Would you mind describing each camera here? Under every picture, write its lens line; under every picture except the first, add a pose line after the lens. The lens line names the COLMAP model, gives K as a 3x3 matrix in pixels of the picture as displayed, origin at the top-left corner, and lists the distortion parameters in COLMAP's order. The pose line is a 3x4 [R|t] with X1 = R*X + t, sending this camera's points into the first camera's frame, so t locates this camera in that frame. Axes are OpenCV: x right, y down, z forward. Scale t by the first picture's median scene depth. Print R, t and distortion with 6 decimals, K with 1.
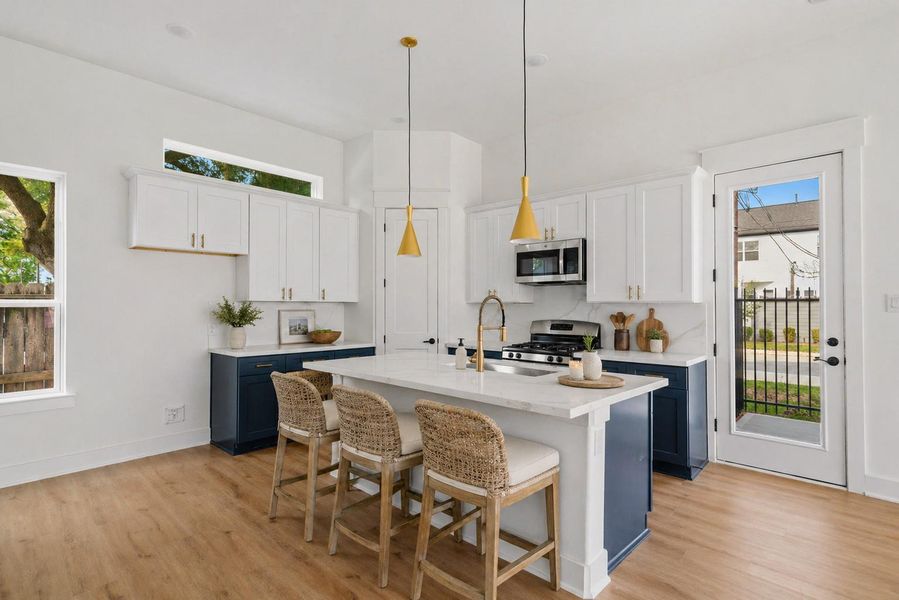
lens RADIAL K [[432.8, 0, 443.2], [0, 432.8, 297.9], [0, 0, 1]] dist [0.003219, 0.000277]
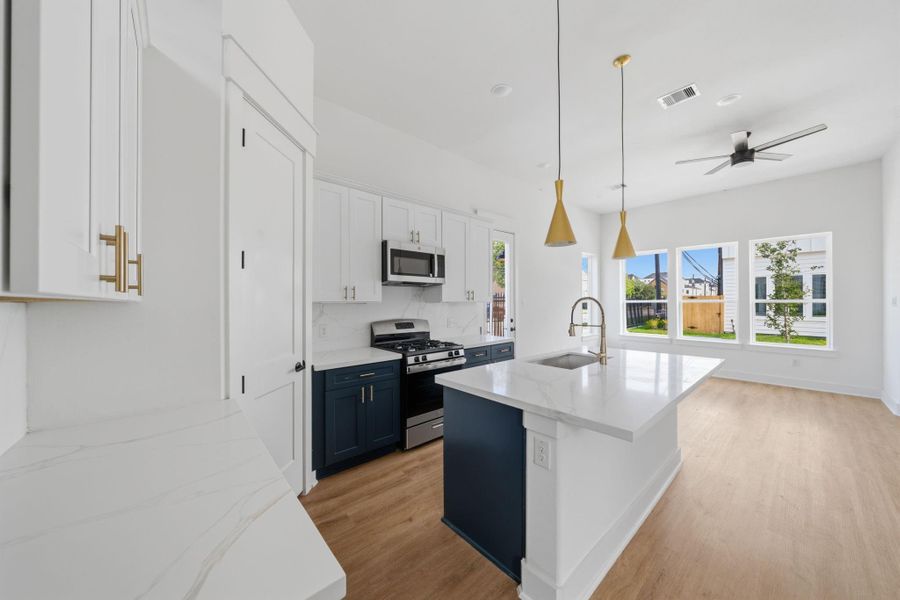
lens RADIAL K [[312.3, 0, 445.9], [0, 312.3, 300.2], [0, 0, 1]] dist [-0.000084, 0.000034]
pose [[0.096910, 0.004064, 0.995285, -0.520613], [-0.010642, 0.999939, -0.003046, 0.006671], [-0.995236, -0.010297, 0.096947, 0.896664]]
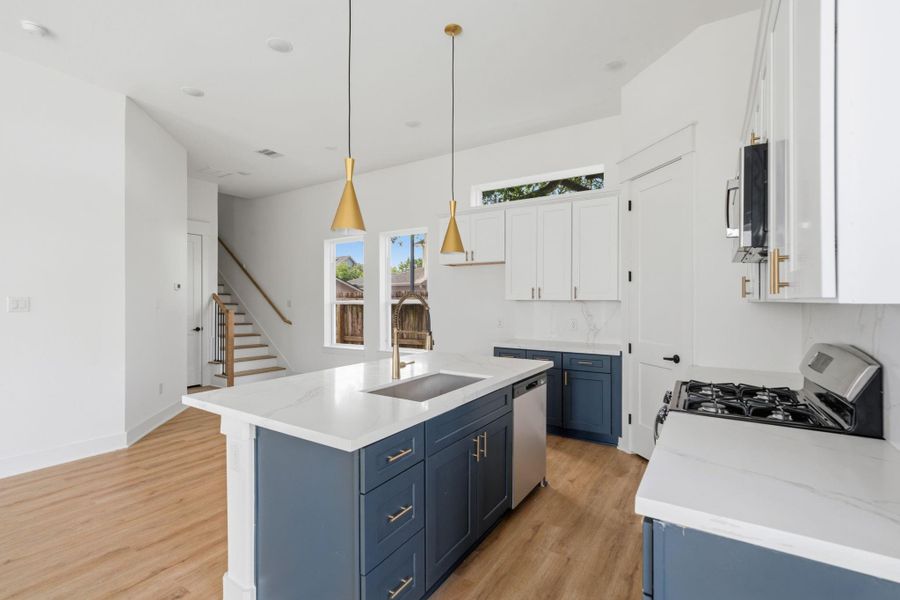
lens RADIAL K [[419.3, 0, 450.0], [0, 419.3, 300.0], [0, 0, 1]] dist [0.001188, 0.000113]
pose [[0.180053, -0.005772, -0.983640, 0.649444], [0.007506, 0.999962, -0.004494, 0.010502], [0.983628, -0.006574, 0.180089, 0.642722]]
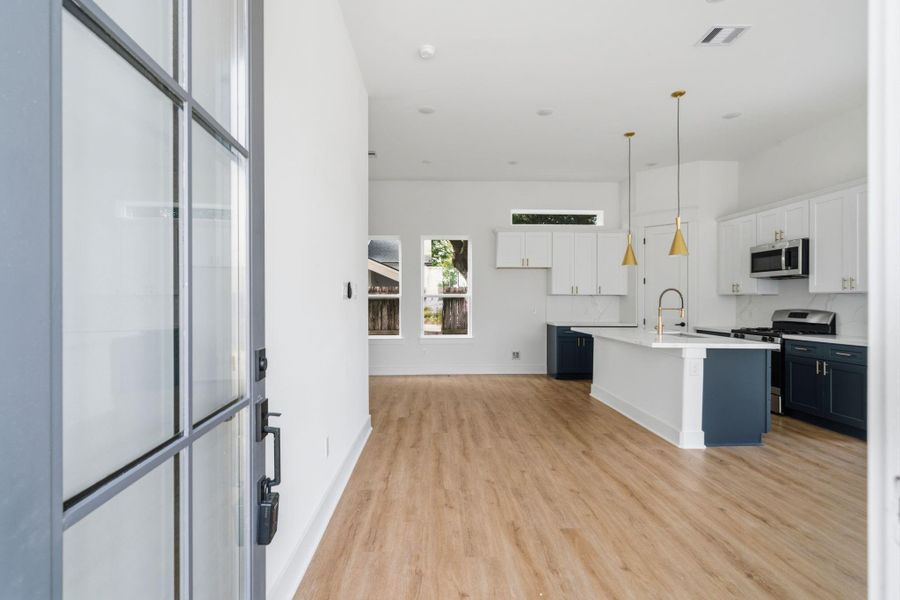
lens RADIAL K [[416.6, 0, 433.6], [0, 416.6, 300.3], [0, 0, 1]] dist [-0.017707, 0.000048]
pose [[0.689008, 0.000573, -0.724753, 0.430462], [0.007387, 0.999942, 0.007813, 0.013188], [0.724716, -0.010737, 0.688964, -0.484846]]
